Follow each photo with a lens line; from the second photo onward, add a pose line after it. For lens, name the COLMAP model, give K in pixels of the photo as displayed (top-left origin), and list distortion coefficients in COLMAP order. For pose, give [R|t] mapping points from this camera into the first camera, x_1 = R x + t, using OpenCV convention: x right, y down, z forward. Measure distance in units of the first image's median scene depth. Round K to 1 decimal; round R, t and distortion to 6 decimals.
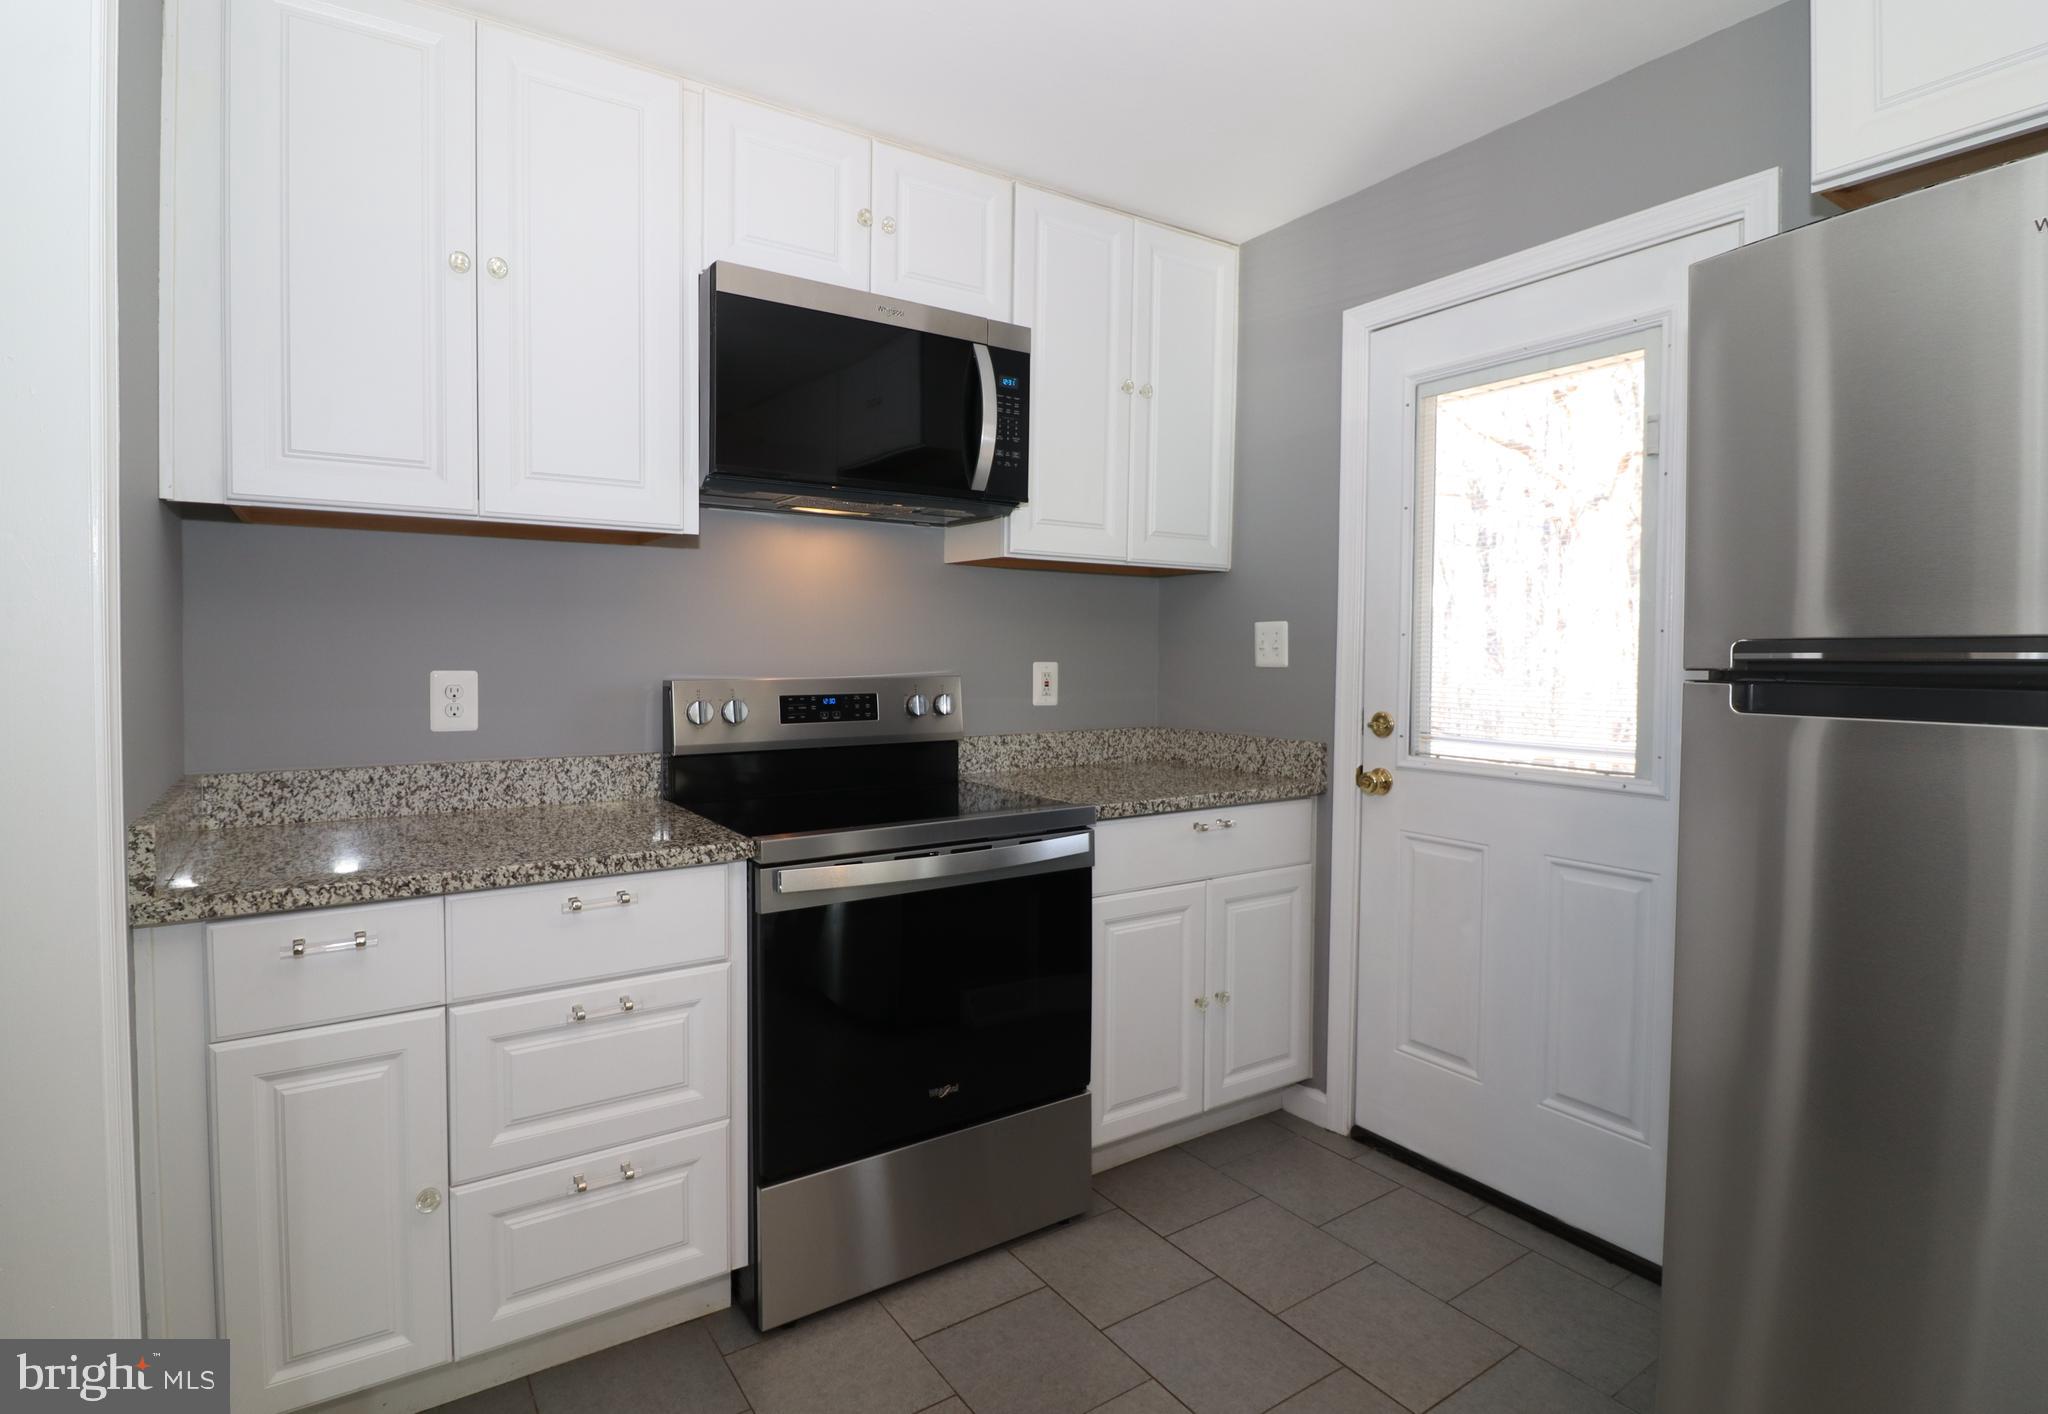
lens RADIAL K [[1015.2, 0, 989.3], [0, 1015.2, 687.0], [0, 0, 1]] dist [-0.002090, -0.000381]
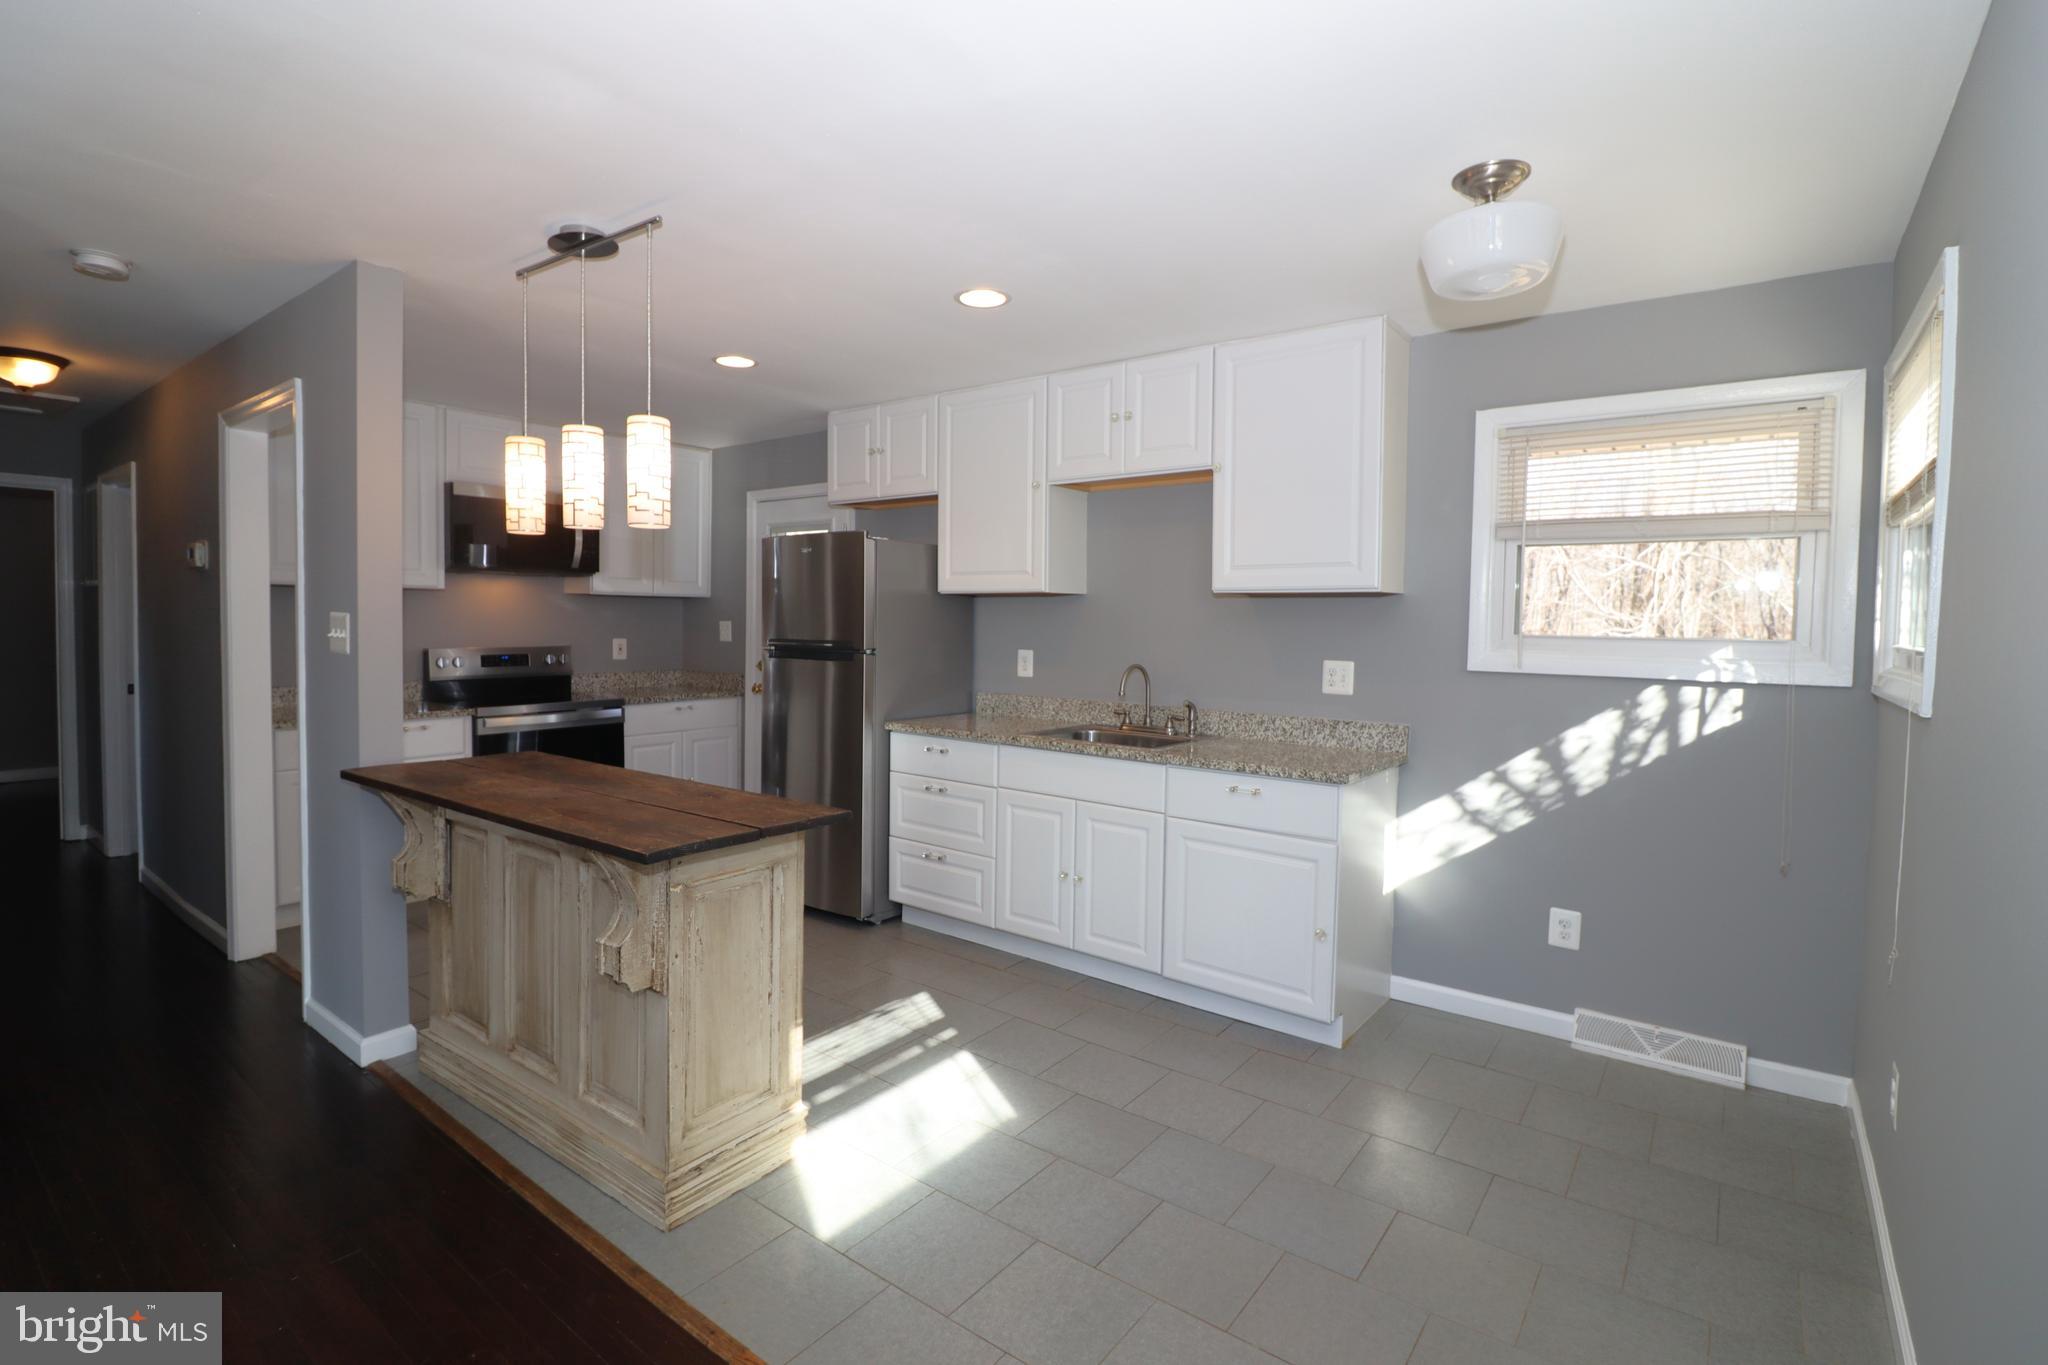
lens RADIAL K [[954.8, 0, 1023.6], [0, 954.8, 659.9], [0, 0, 1]] dist [-0.000150, -0.014631]
pose [[0.940546, -0.006298, 0.339607, 0.213892], [0.002289, 0.999923, 0.012204, -0.003423], [-0.339658, -0.010701, 0.940488, -1.433712]]
